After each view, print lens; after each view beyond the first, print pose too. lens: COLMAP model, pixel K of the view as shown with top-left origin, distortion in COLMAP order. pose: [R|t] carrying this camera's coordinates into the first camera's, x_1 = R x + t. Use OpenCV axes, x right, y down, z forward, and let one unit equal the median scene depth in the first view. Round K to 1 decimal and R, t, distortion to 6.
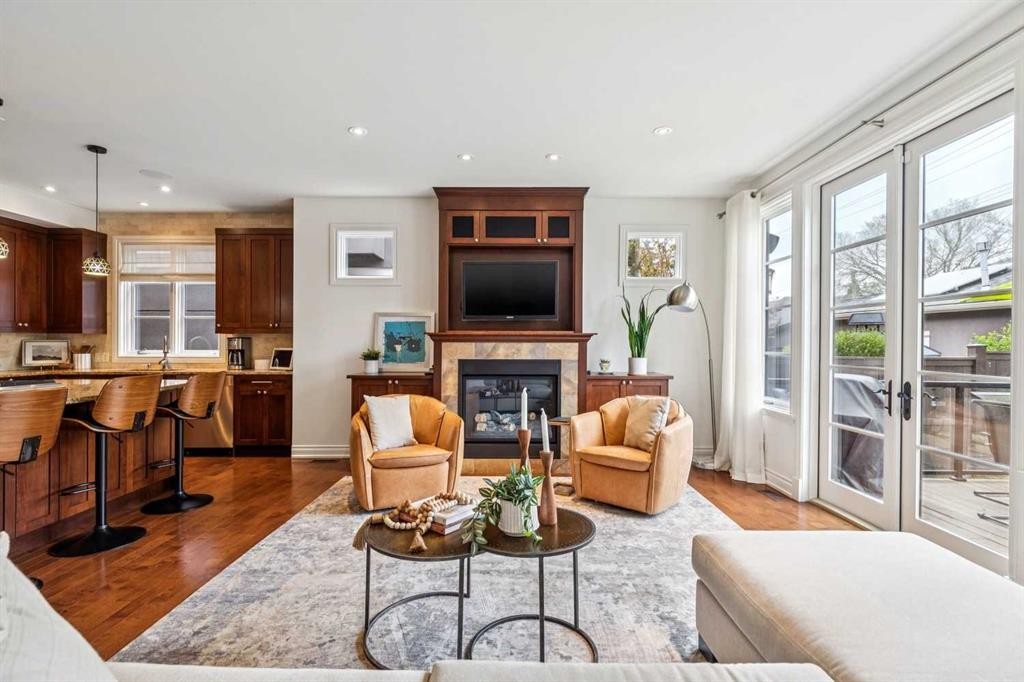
lens RADIAL K [[487.3, 0, 511.2], [0, 487.3, 344.2], [0, 0, 1]] dist [0.008533, -0.001070]
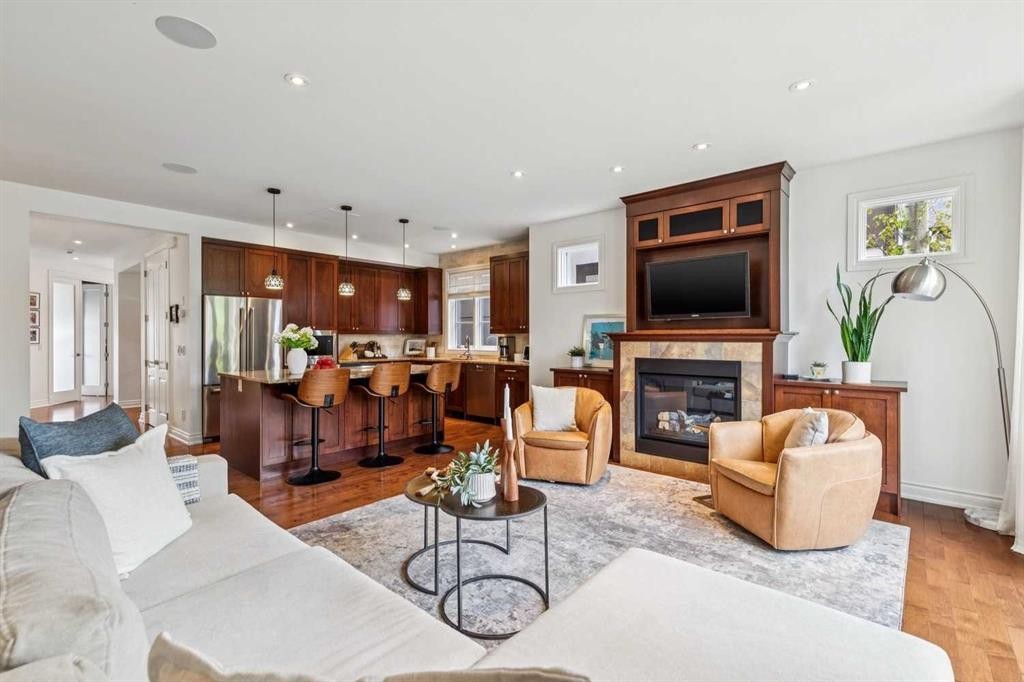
lens RADIAL K [[464.1, 0, 509.7], [0, 464.1, 337.8], [0, 0, 1]] dist [0.013734, -0.001061]
pose [[0.754126, -0.001339, -0.656728, 0.332134], [-0.000817, 0.999995, -0.002977, -0.008284], [0.656729, 0.002781, 0.754122, 0.063346]]
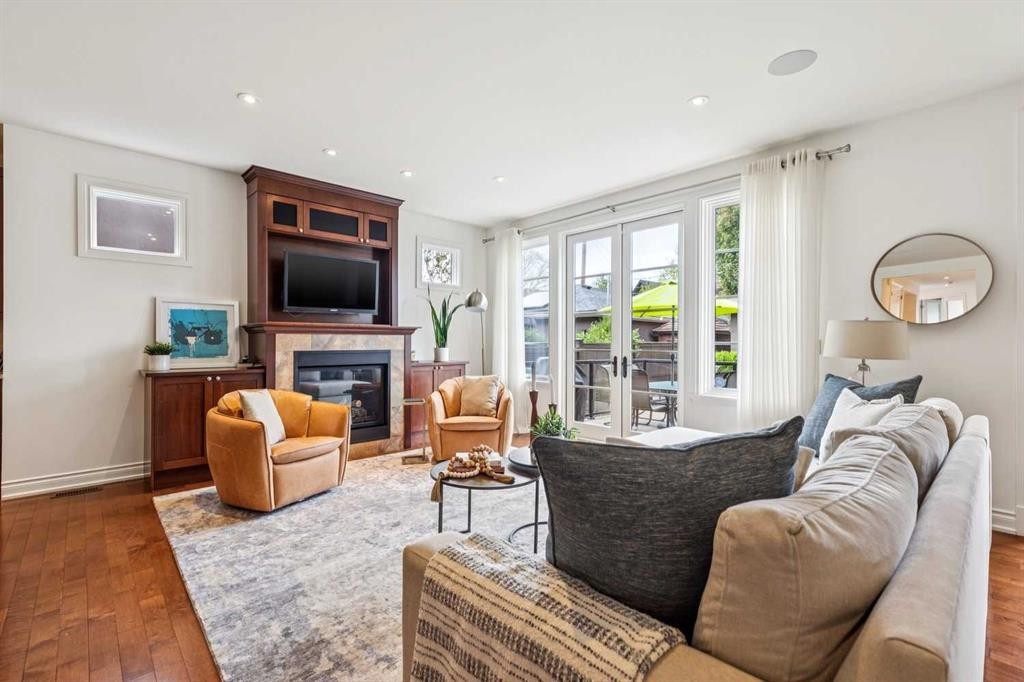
lens RADIAL K [[464.1, 0, 512.5], [0, 464.1, 341.6], [0, 0, 1]] dist [0.013734, -0.001061]
pose [[0.732412, -0.002622, 0.680857, -0.404242], [0.004055, 0.999992, -0.000510, 0.013576], [-0.680850, 0.003134, 0.732416, 0.021664]]
